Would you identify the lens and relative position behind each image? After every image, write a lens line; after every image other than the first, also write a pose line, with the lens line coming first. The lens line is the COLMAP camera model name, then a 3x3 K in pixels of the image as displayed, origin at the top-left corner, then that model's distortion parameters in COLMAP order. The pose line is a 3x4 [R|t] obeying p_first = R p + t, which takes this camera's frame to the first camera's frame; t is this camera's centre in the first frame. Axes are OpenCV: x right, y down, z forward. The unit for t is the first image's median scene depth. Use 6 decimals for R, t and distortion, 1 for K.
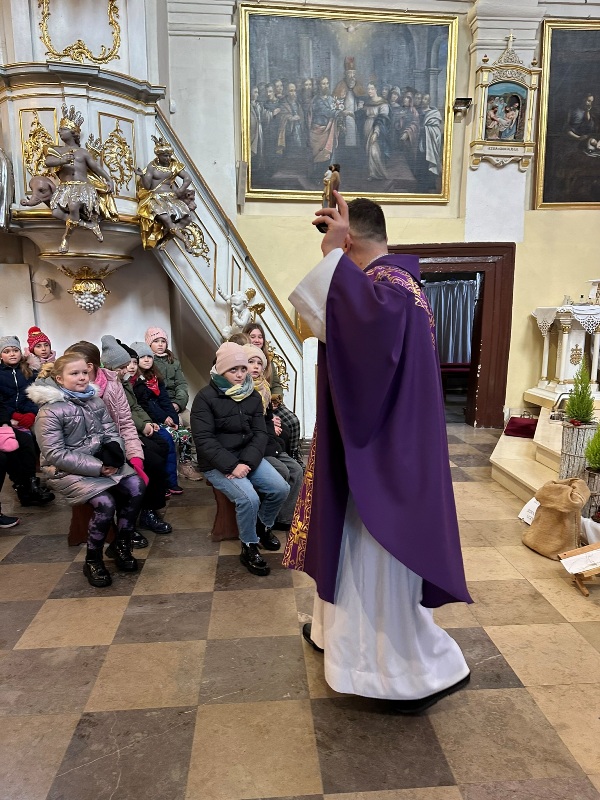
lens RADIAL K [[562.4, 0, 298.2], [0, 562.4, 405.7], [0, 0, 1]] dist [0.029175, -0.029562]
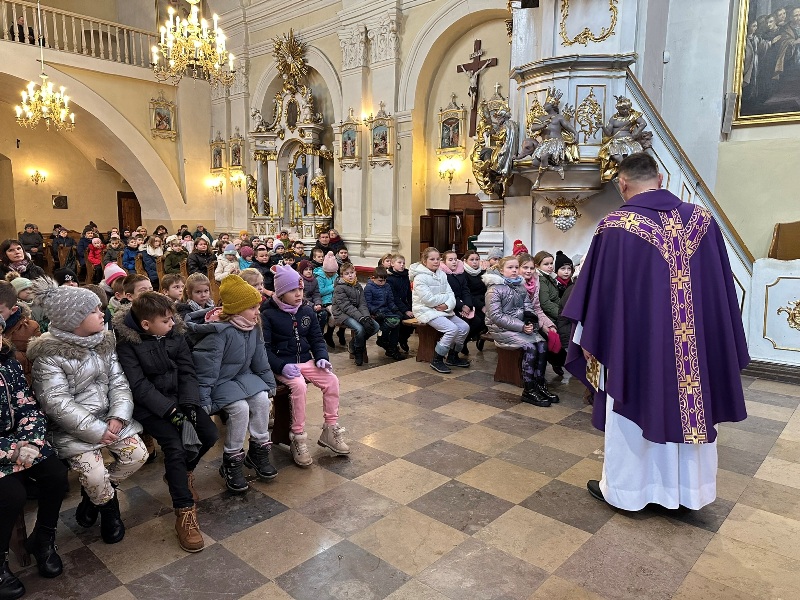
lens RADIAL K [[568.4, 0, 398.8], [0, 568.4, 302.4], [0, 0, 1]] dist [0.081760, -0.095211]
pose [[0.679617, 0.108989, -0.725426, 0.411270], [-0.142796, 0.989640, 0.014906, 0.040955], [0.719535, 0.093457, 0.688139, -0.215233]]
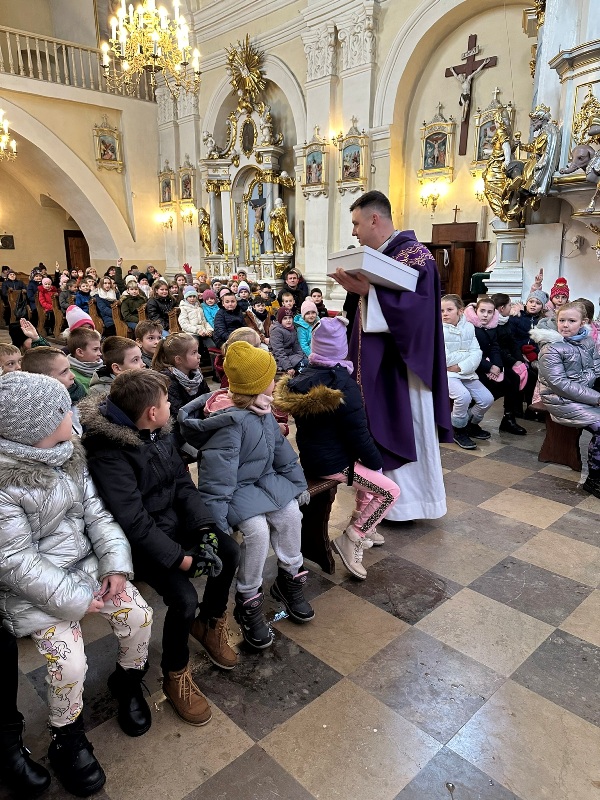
lens RADIAL K [[562.4, 0, 298.2], [0, 562.4, 405.7], [0, 0, 1]] dist [0.029175, -0.029562]
pose [[0.630283, 0.194236, -0.751675, 0.131063], [-0.137372, 0.980822, 0.138262, 0.027216], [0.764115, 0.016115, 0.644879, -0.149168]]
